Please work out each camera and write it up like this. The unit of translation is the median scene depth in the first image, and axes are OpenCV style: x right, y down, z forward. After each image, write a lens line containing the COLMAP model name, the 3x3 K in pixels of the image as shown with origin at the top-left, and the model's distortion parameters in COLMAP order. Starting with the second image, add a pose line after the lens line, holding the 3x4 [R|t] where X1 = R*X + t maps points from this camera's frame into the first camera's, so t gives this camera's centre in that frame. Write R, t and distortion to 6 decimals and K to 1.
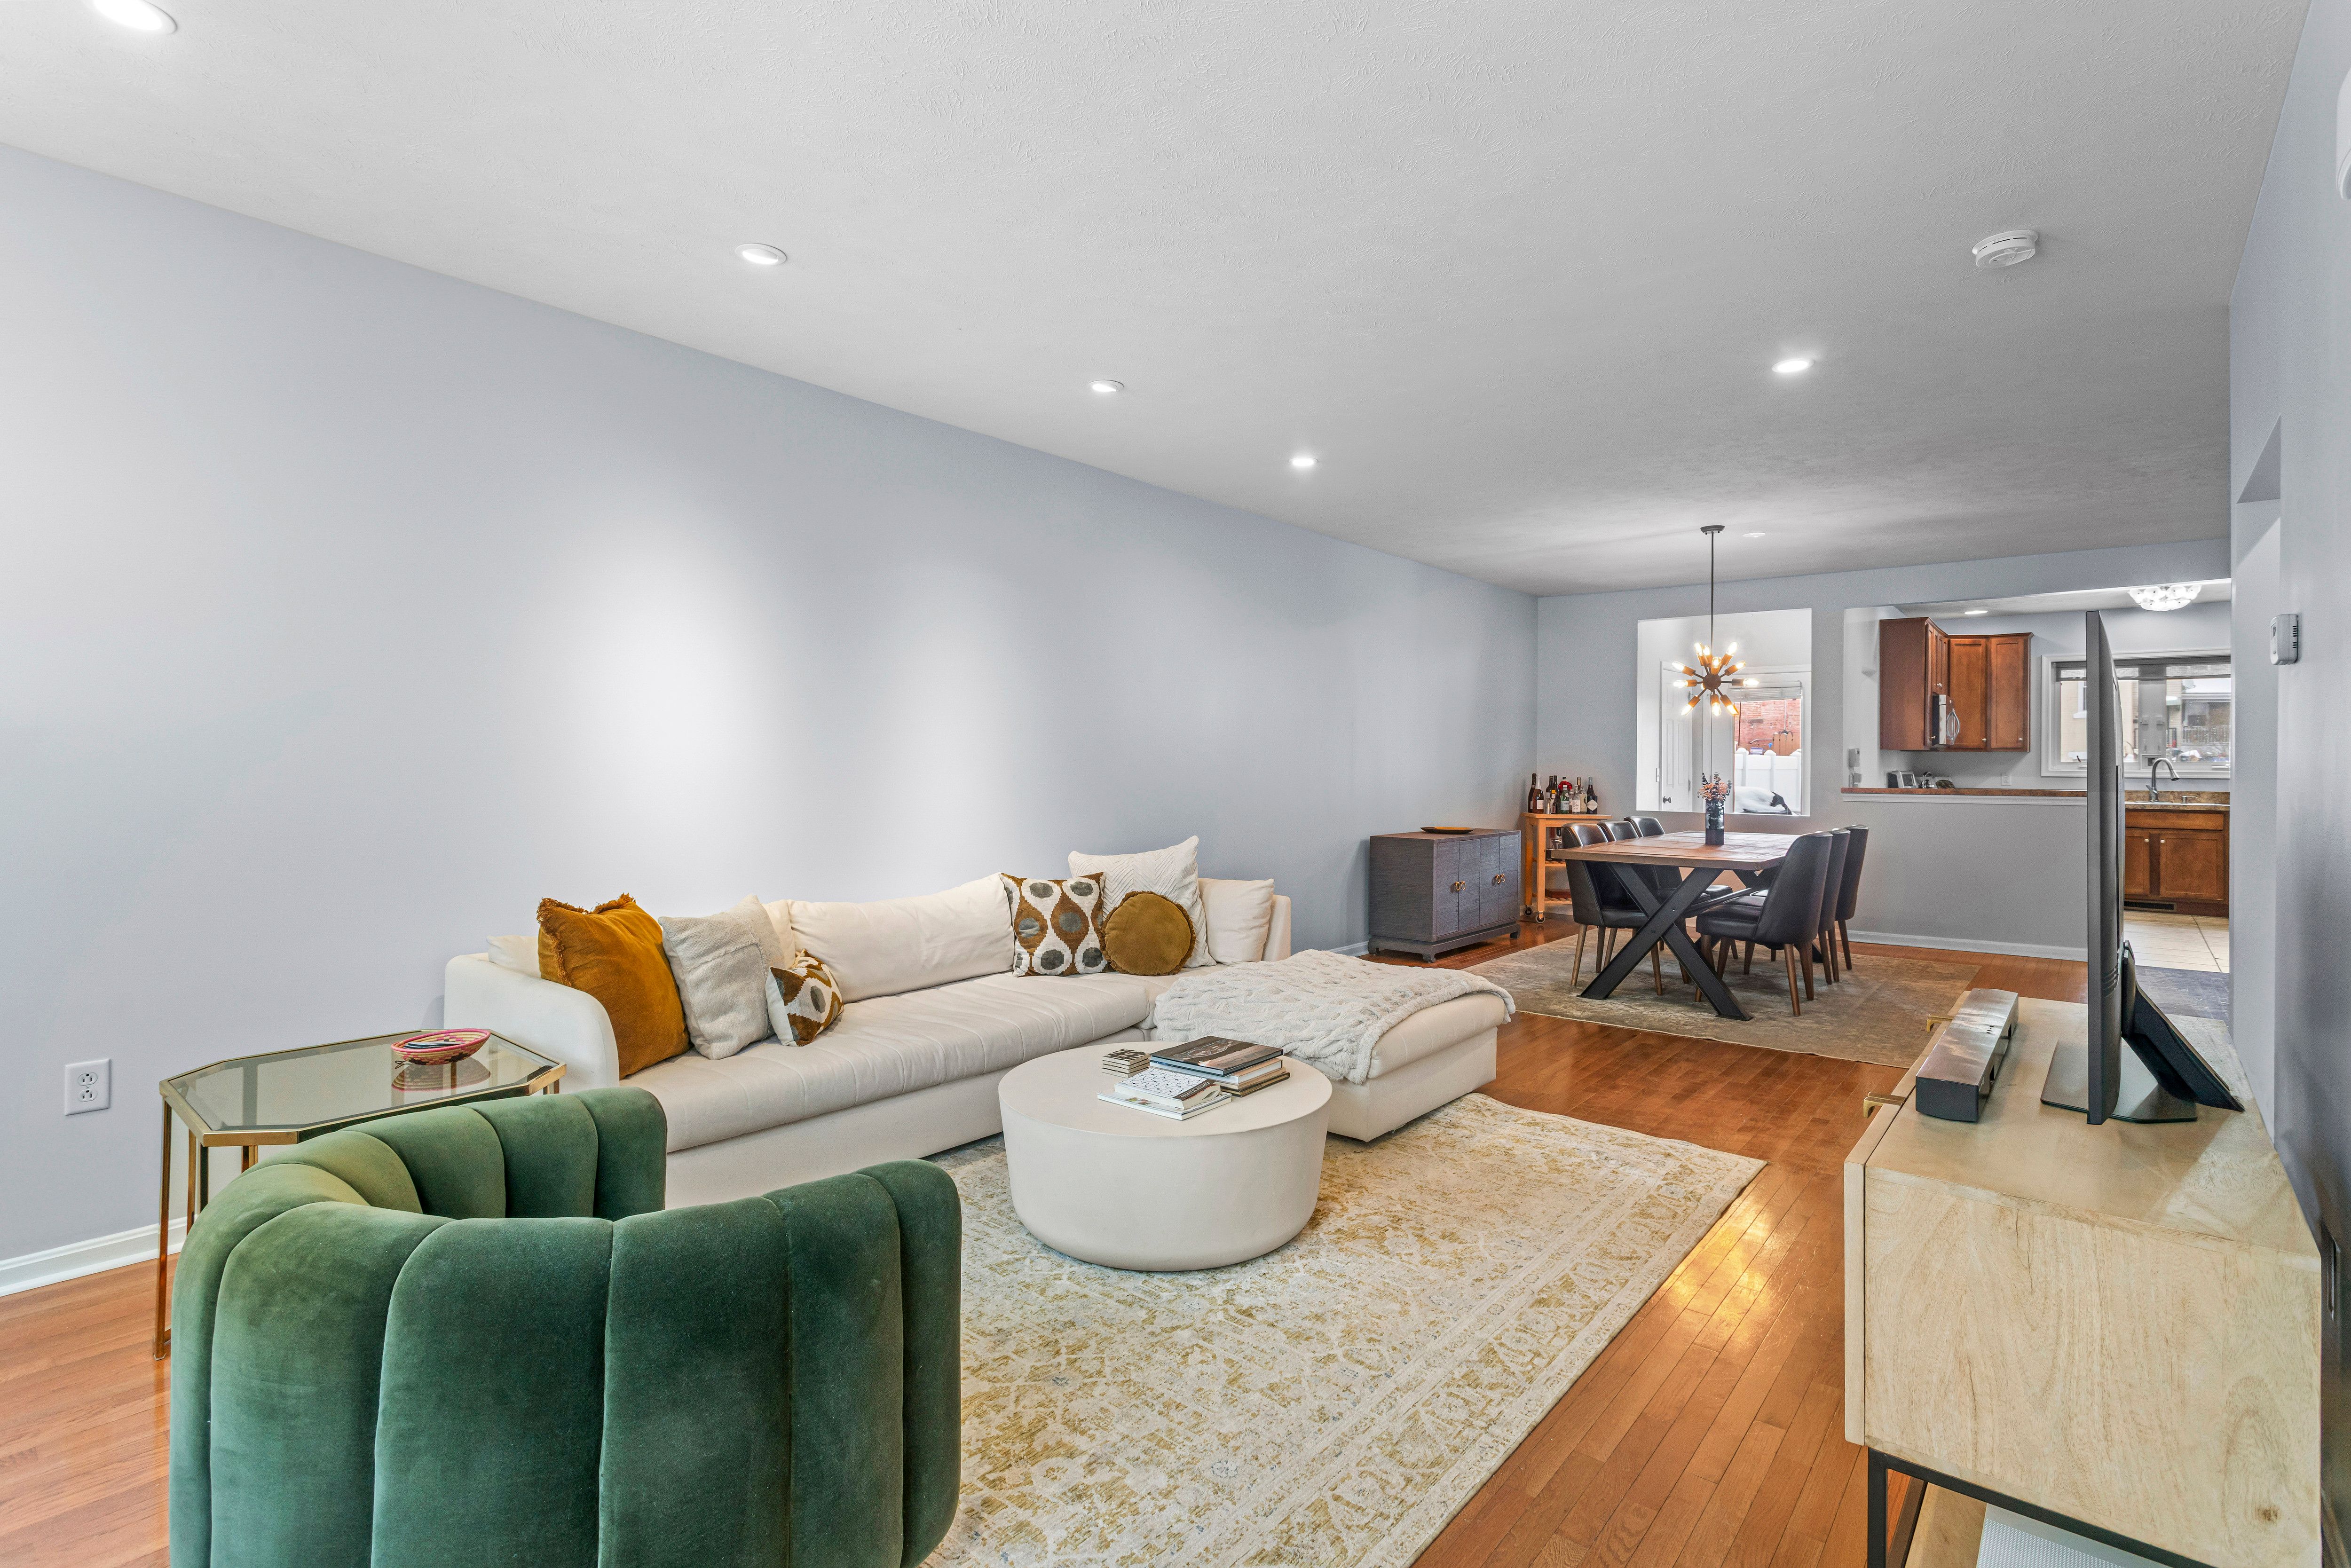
lens RADIAL K [[1124.8, 0, 1183.8], [0, 1124.8, 756.2], [0, 0, 1]] dist [-0.001873, 0.000179]
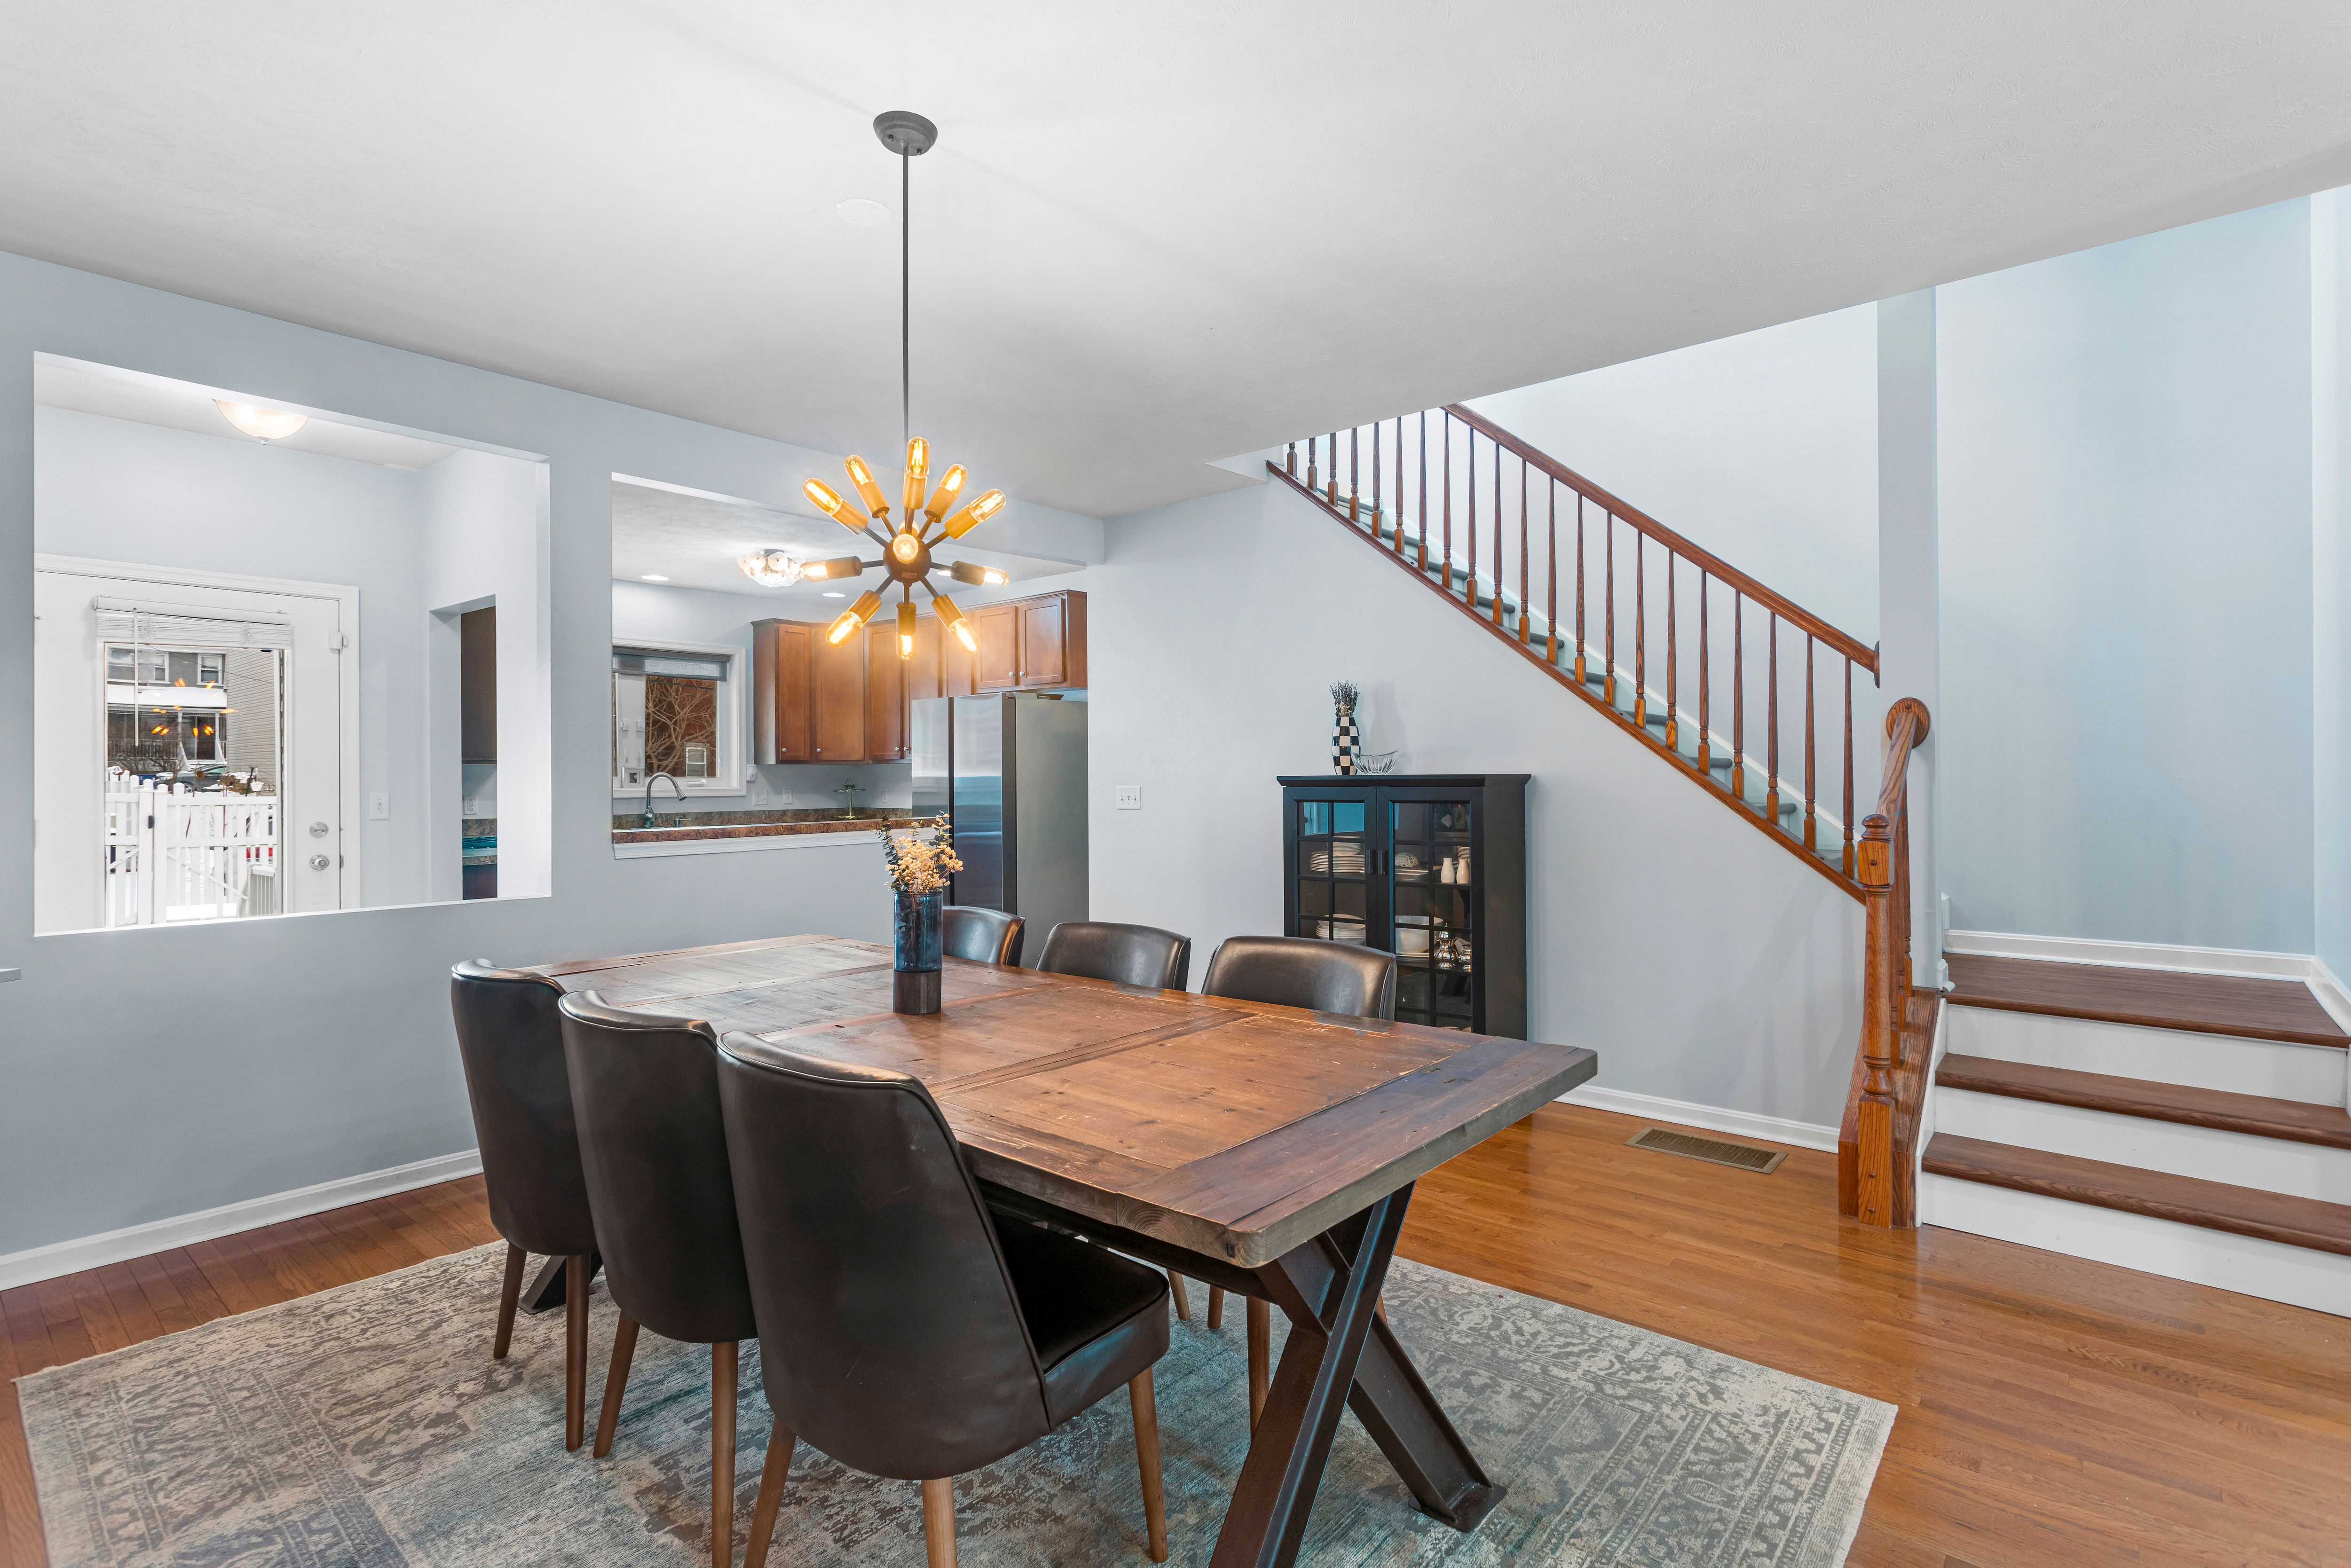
lens RADIAL K [[1119.2, 0, 1182.9], [0, 1119.2, 774.1], [0, 0, 1]] dist [0.001597, 0.000734]
pose [[0.017434, -0.004425, 0.999838, 0.083445], [0.003055, 0.999986, 0.004372, 0.000500], [-0.999843, 0.002979, 0.017447, 0.667662]]
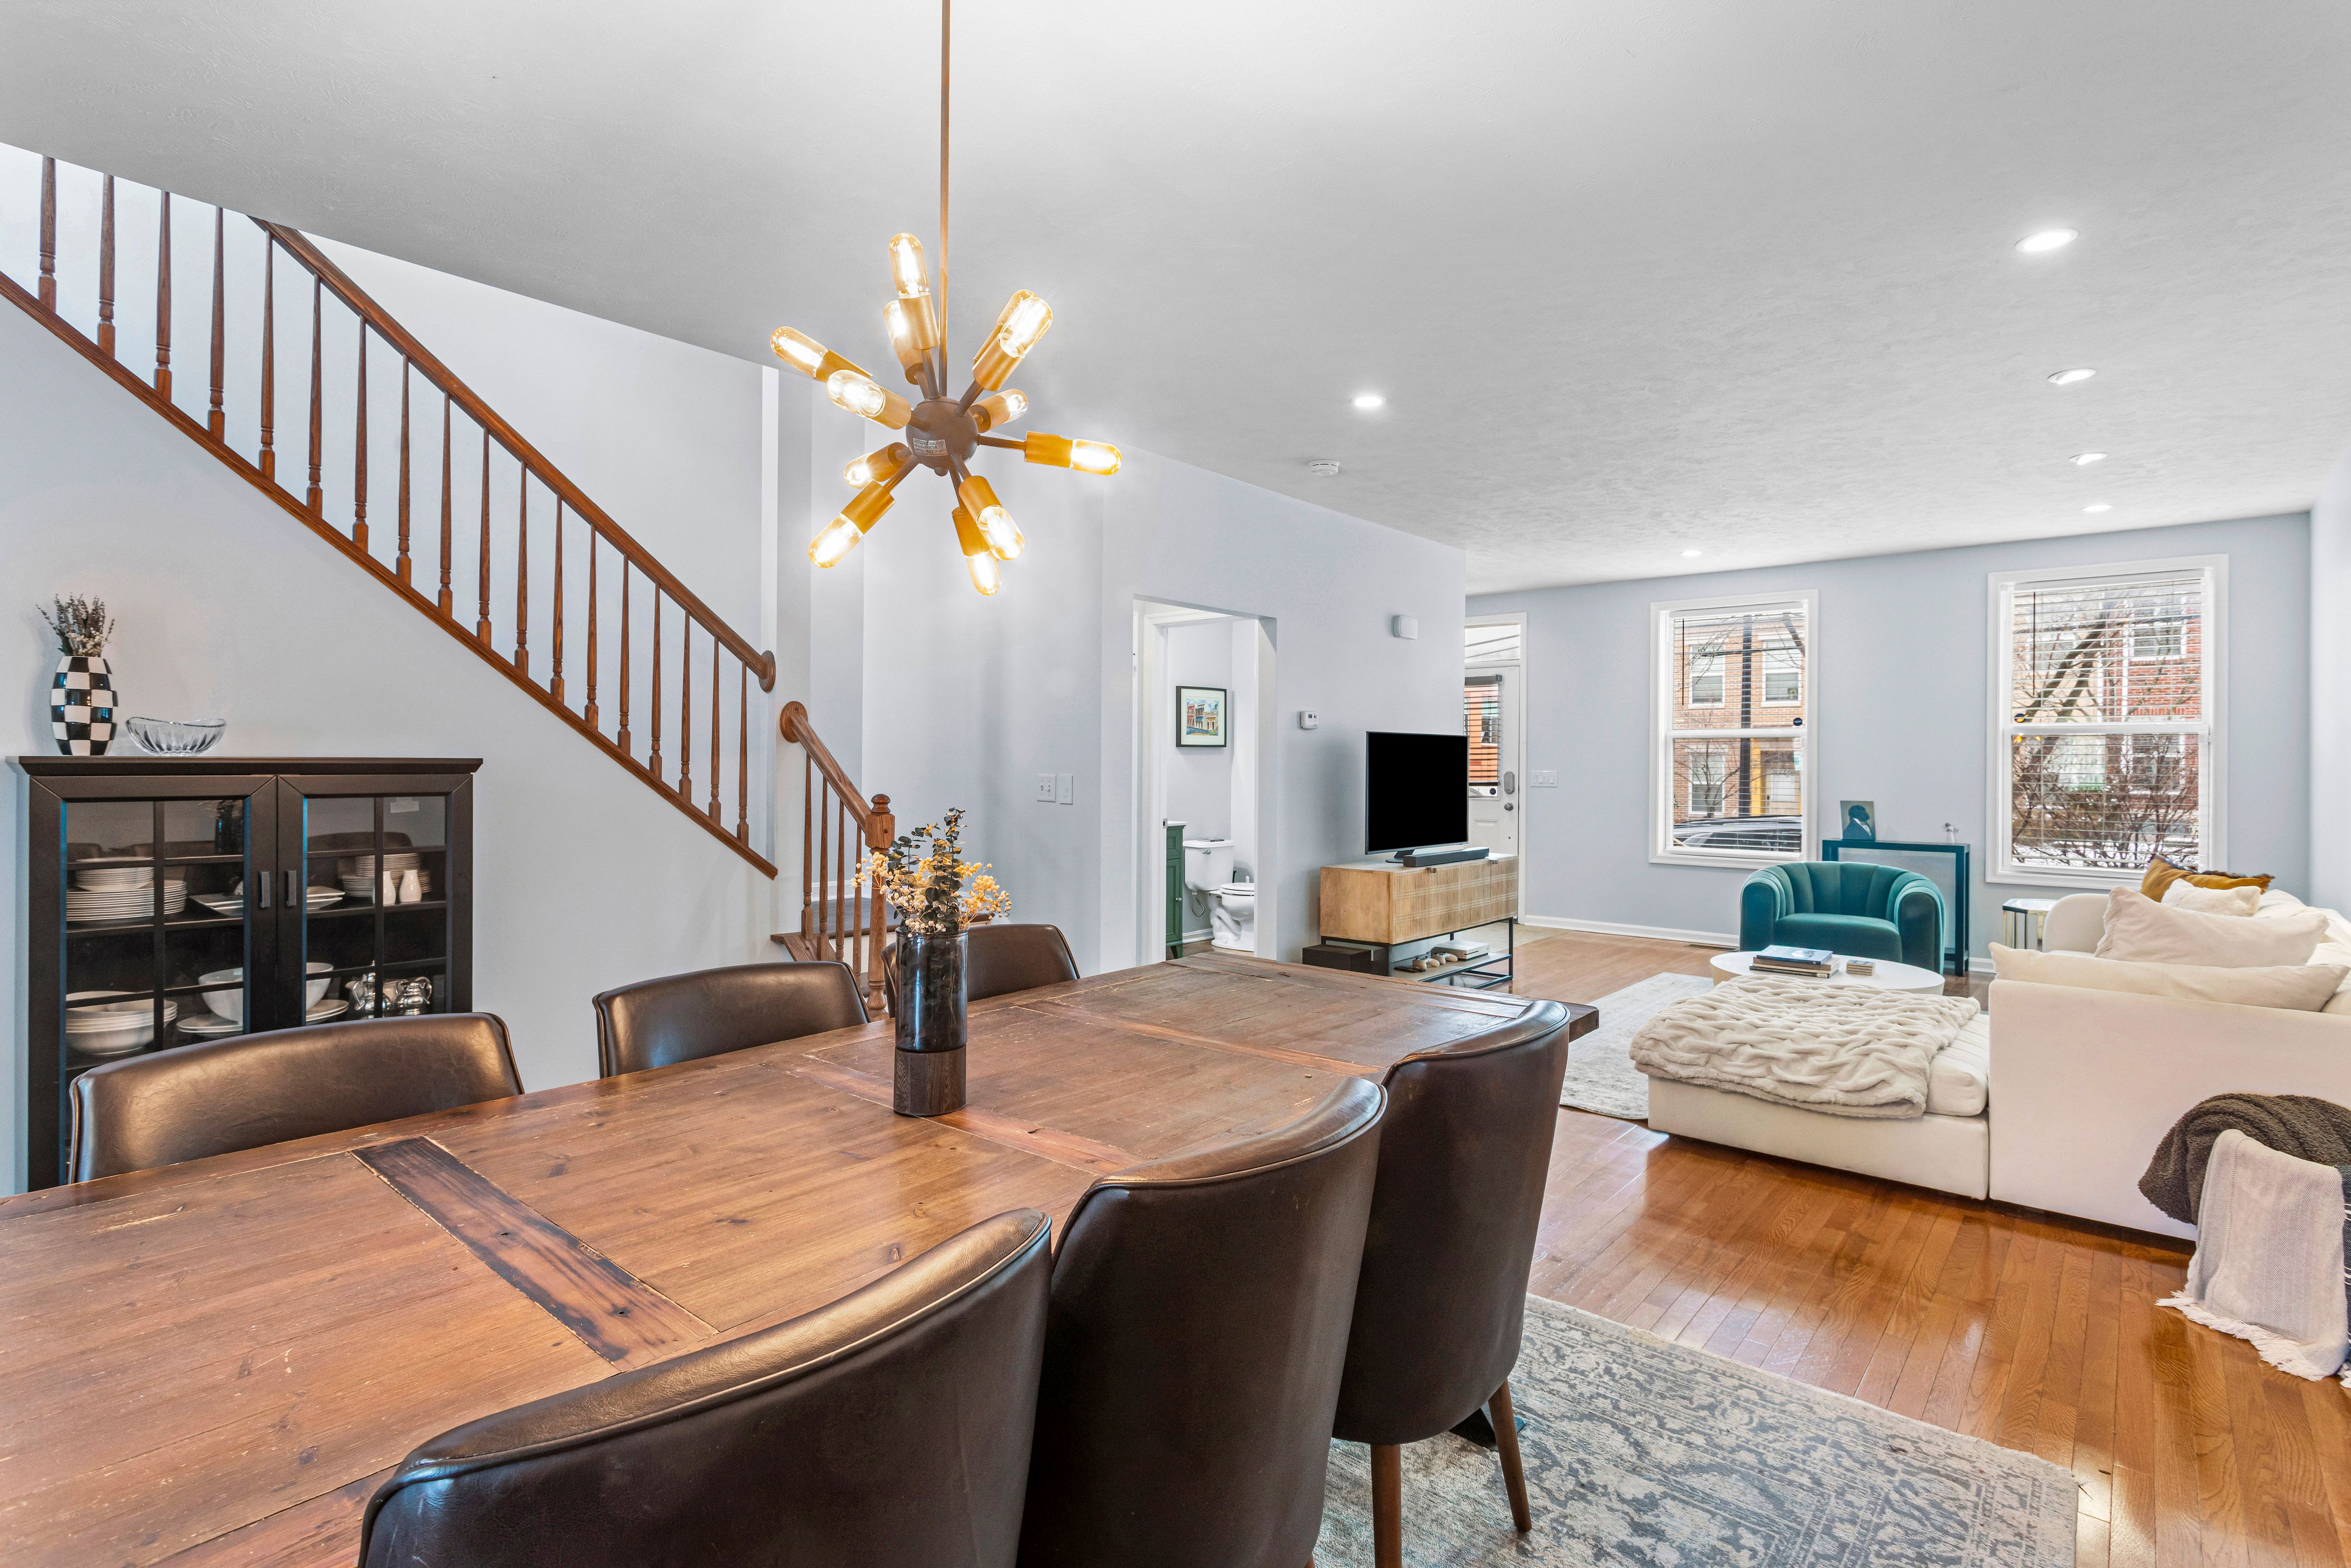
lens RADIAL K [[1119.2, 0, 1182.9], [0, 1119.2, 774.1], [0, 0, 1]] dist [0.001597, 0.000734]
pose [[-0.999910, -0.010759, 0.008042, 0.306221], [-0.010740, 0.999940, 0.002365, 0.004810], [-0.008067, 0.002279, -0.999965, 0.909729]]
